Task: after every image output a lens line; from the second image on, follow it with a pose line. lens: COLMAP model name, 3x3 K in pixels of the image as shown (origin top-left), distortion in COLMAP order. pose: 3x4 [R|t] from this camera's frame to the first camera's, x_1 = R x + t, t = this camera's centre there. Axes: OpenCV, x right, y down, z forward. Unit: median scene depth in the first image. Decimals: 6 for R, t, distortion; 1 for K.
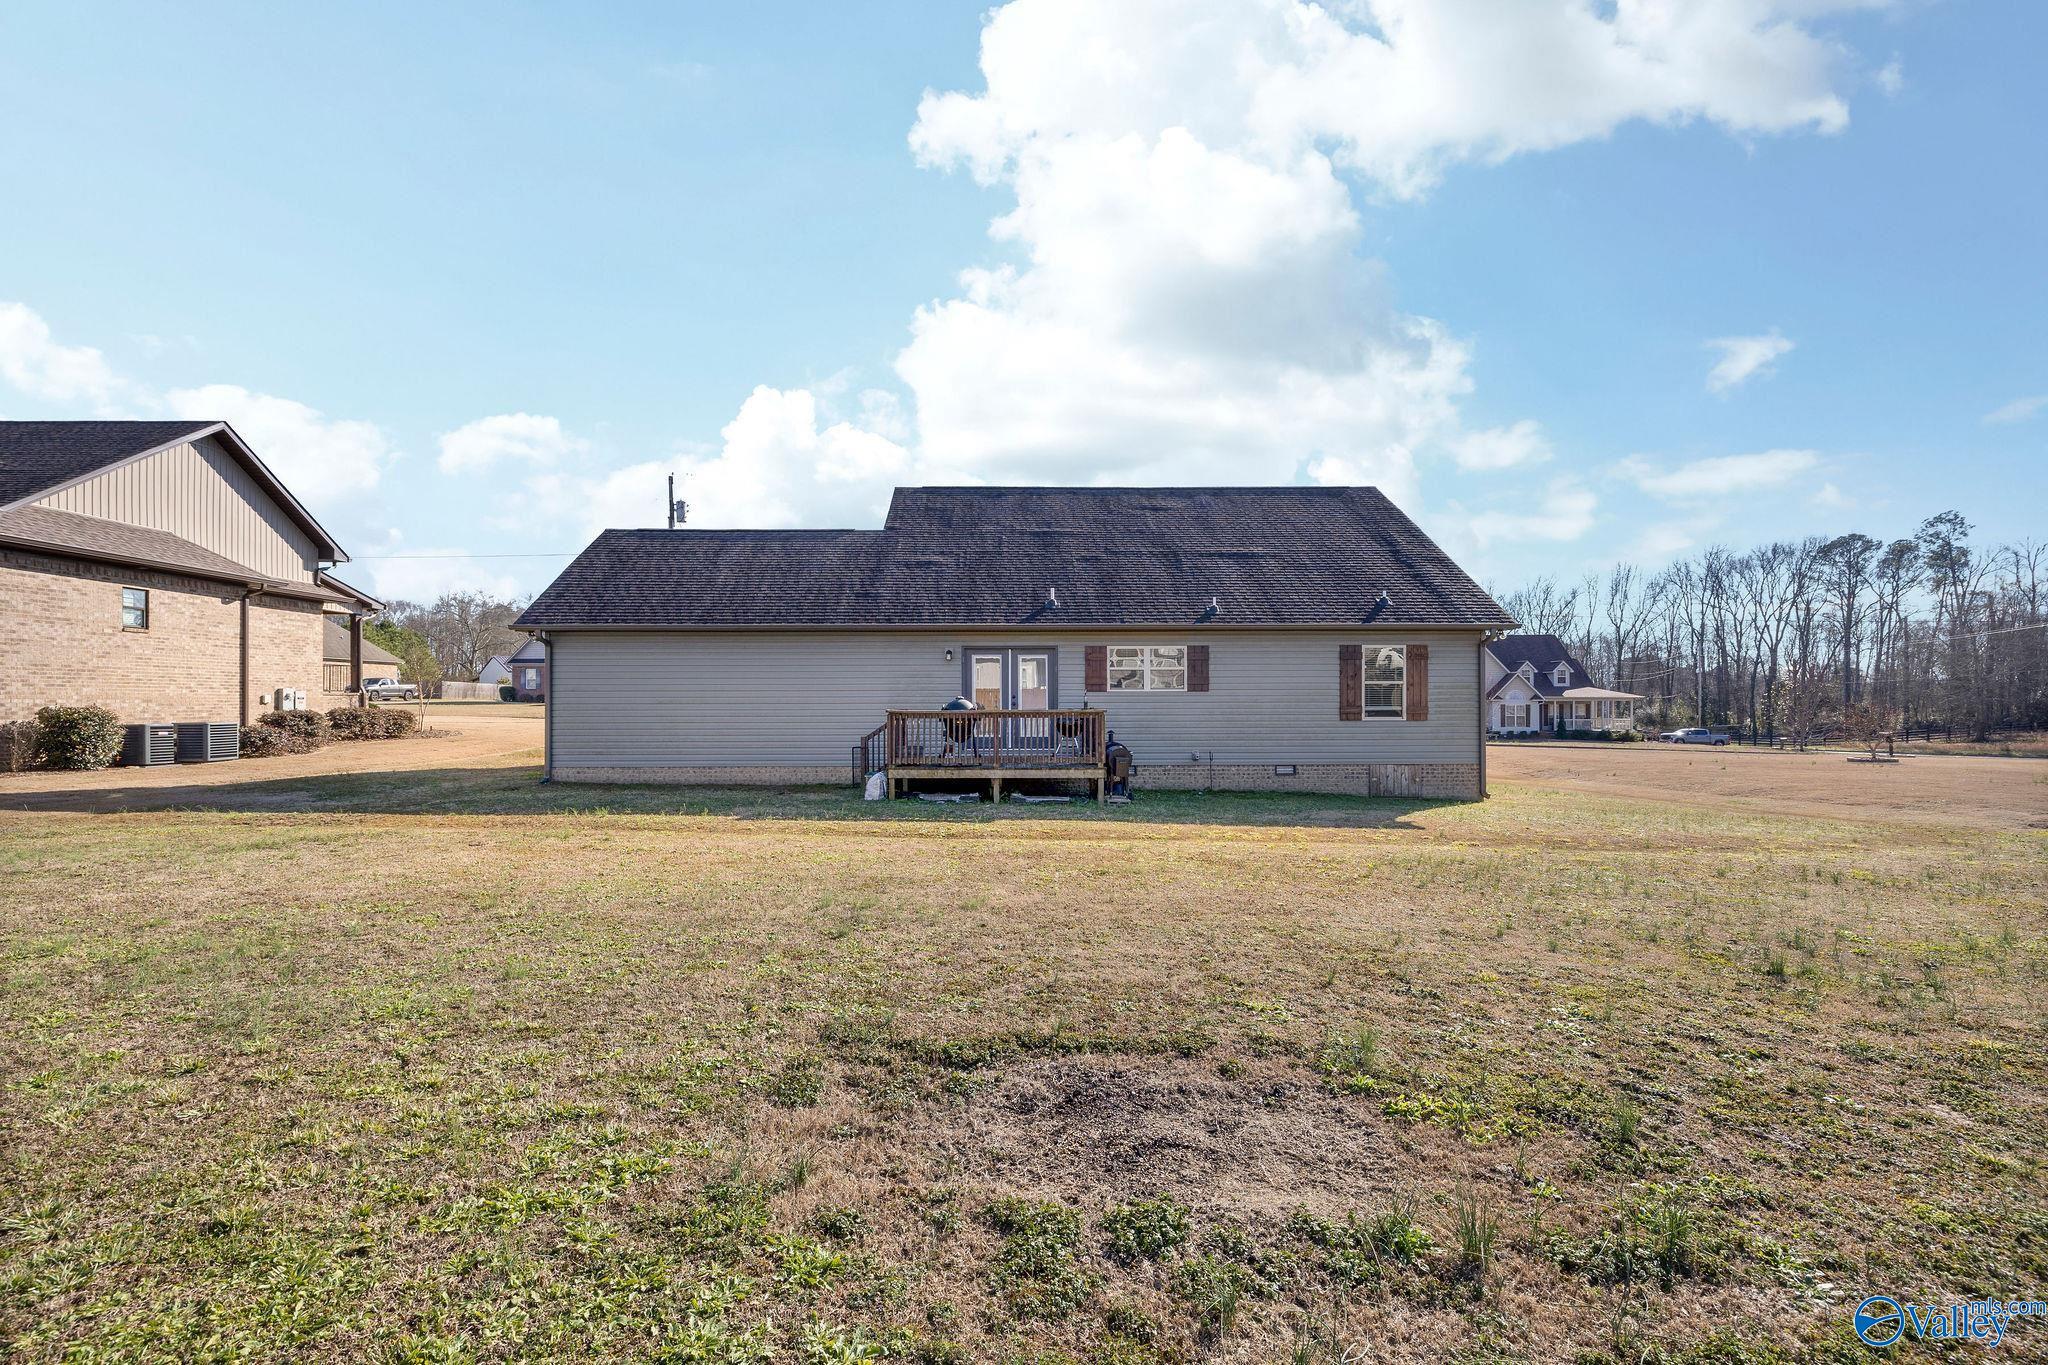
lens RADIAL K [[863.2, 0, 1076.4], [0, 863.2, 689.4], [0, 0, 1]] dist [-0.000319, 0.000050]
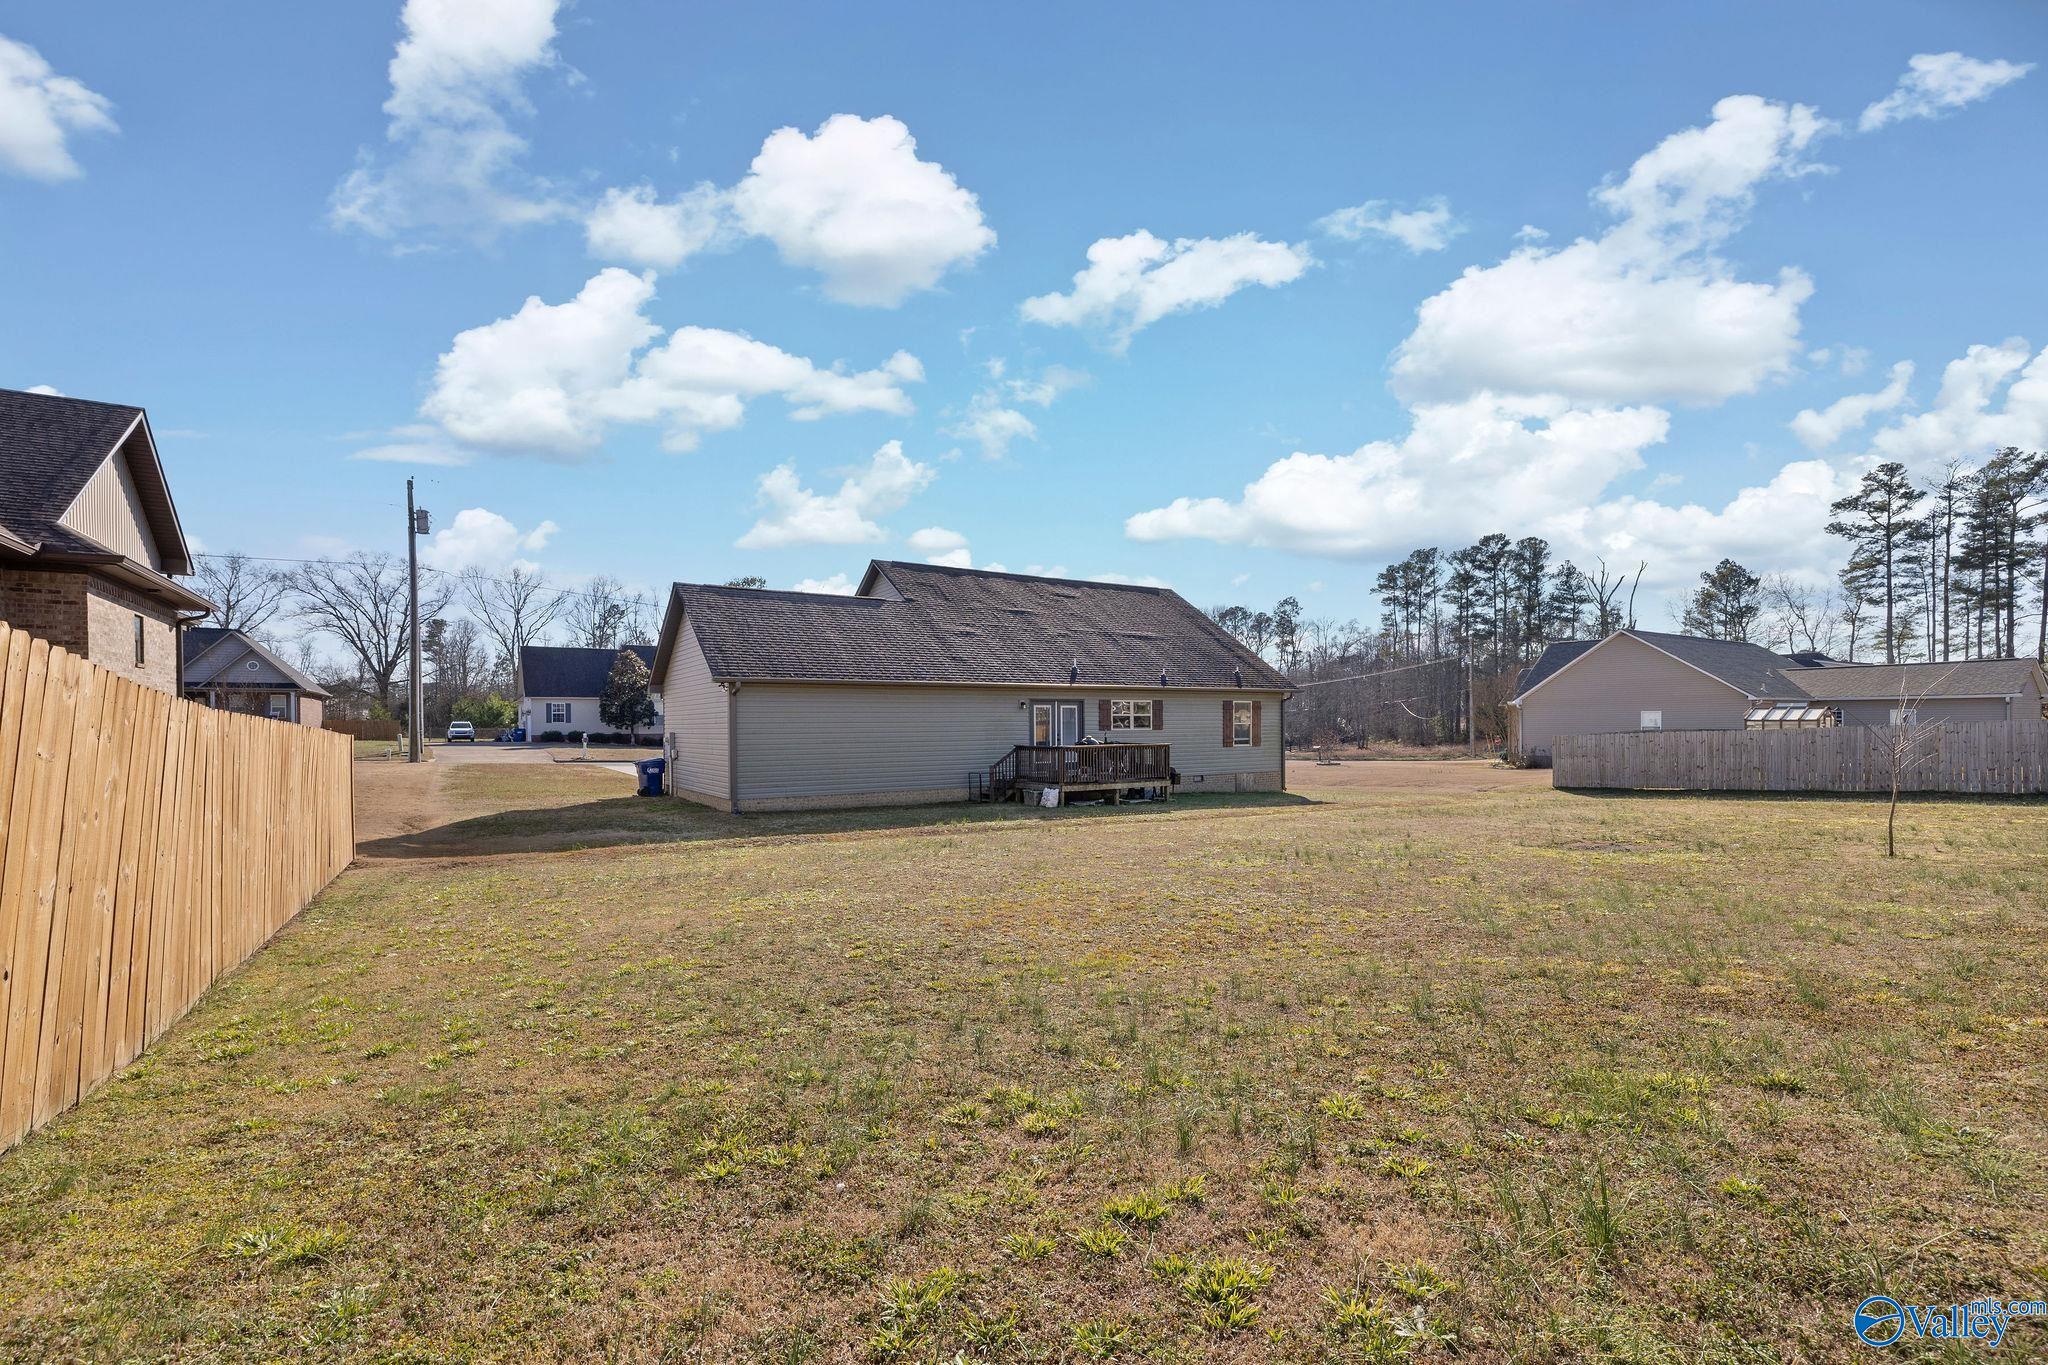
lens RADIAL K [[890.8, 0, 1019.7], [0, 890.8, 720.6], [0, 0, 1]] dist [-0.000048, 0.000027]
pose [[0.844561, -0.002038, 0.535456, -0.874611], [-0.003469, 0.999951, 0.009277, -0.026763], [-0.535448, -0.009693, 0.844512, -0.204250]]
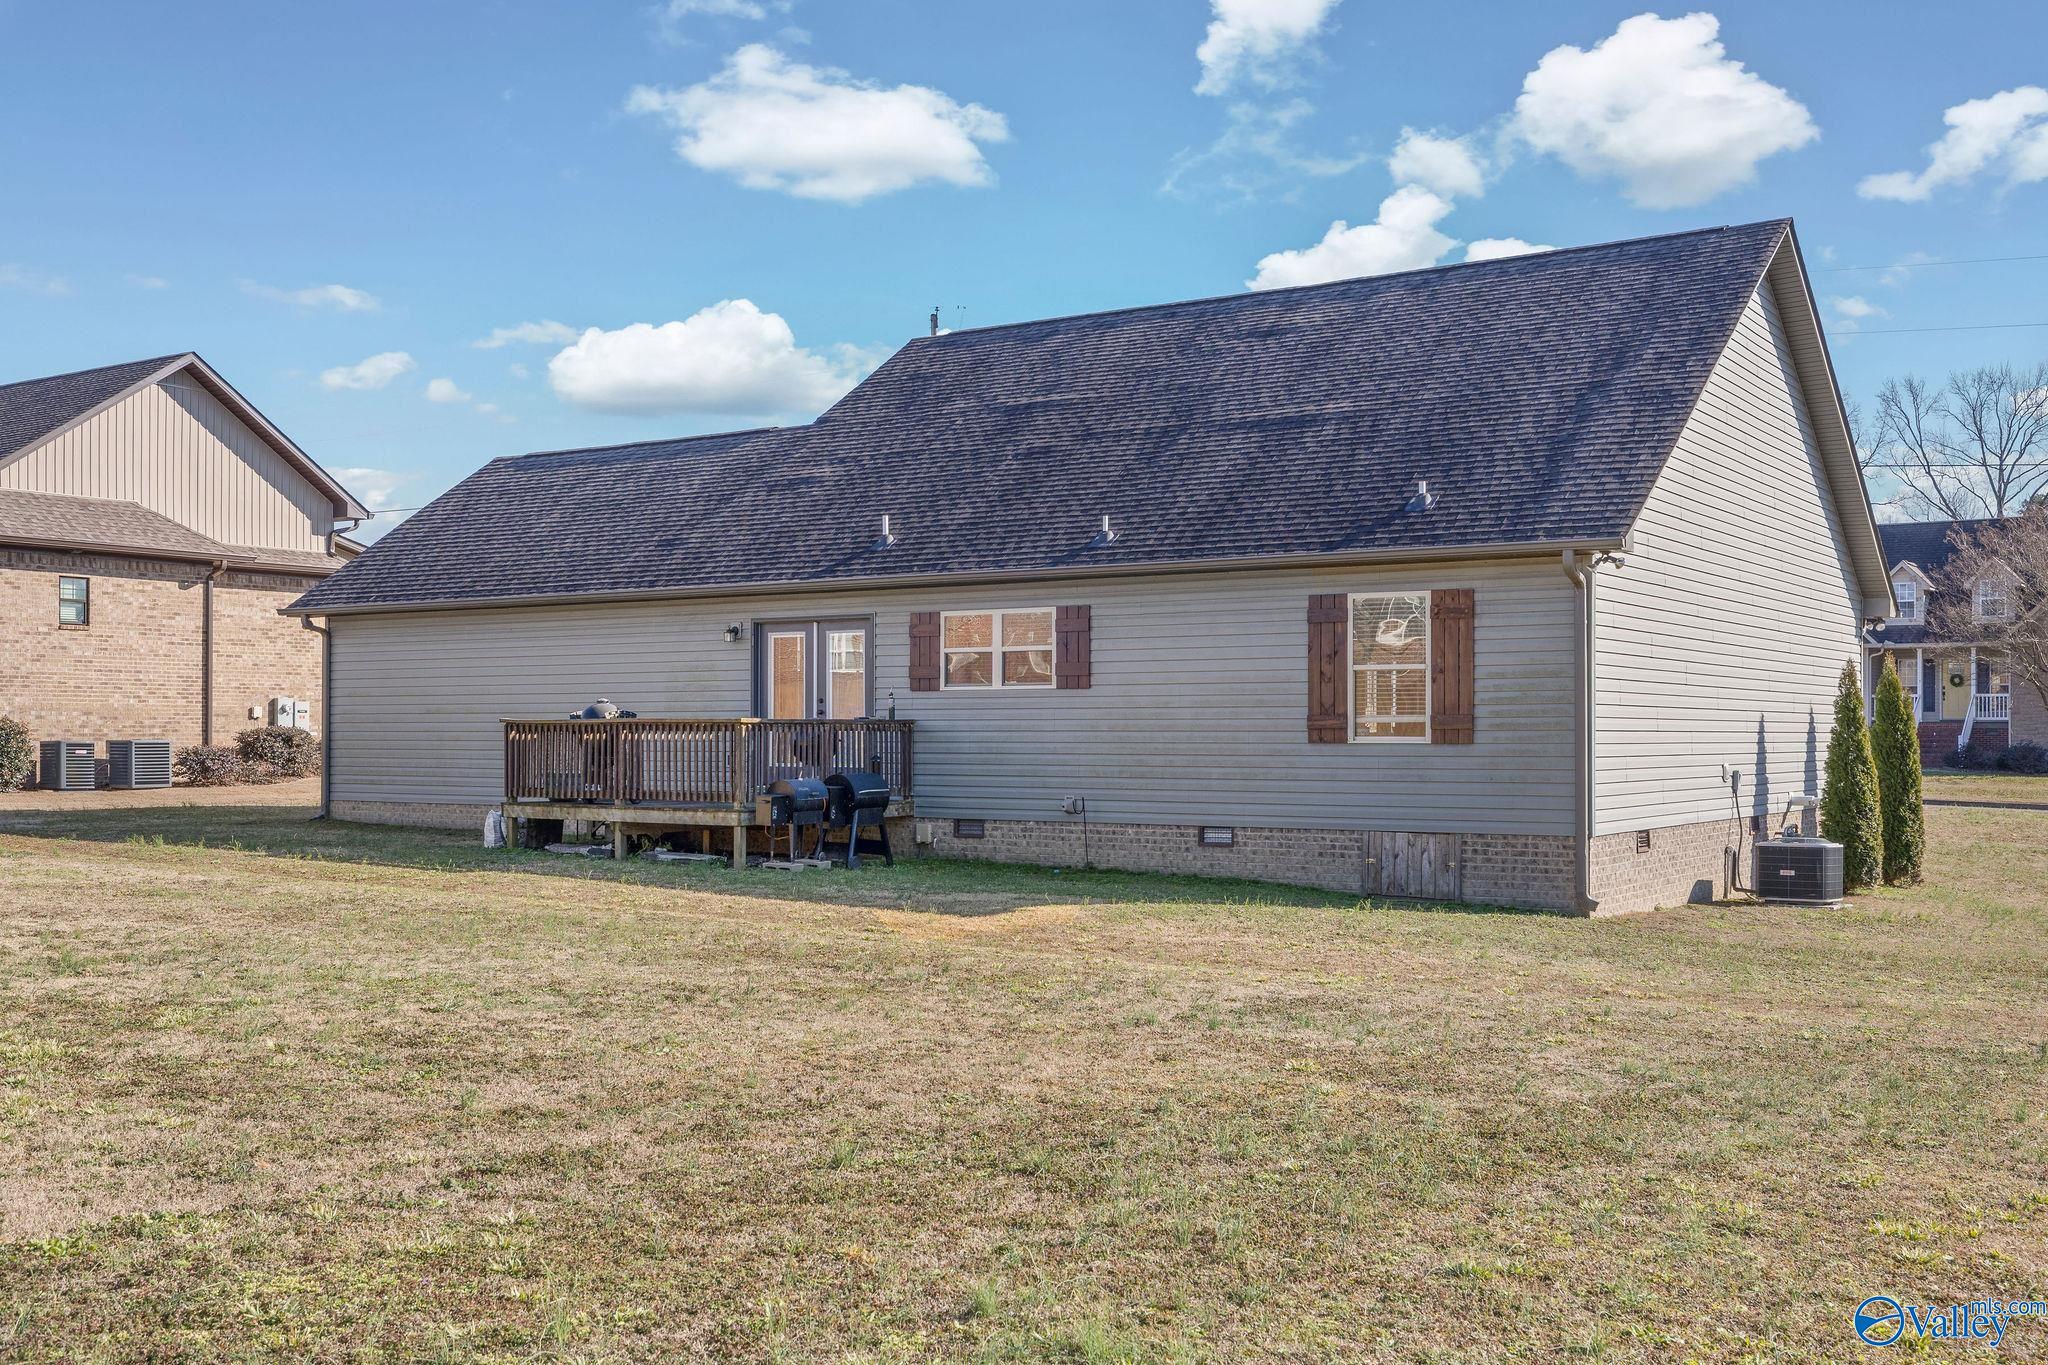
lens RADIAL K [[1998.8, 0, 1024.0], [0, 1998.8, 682.5], [0, 0, 1]] dist [-0.003214, -0.008289]
pose [[0.826552, -0.011313, -0.562746, 0.790769], [0.006084, 0.999919, -0.011165, 0.011860], [0.562827, 0.005804, 0.826554, -0.070225]]
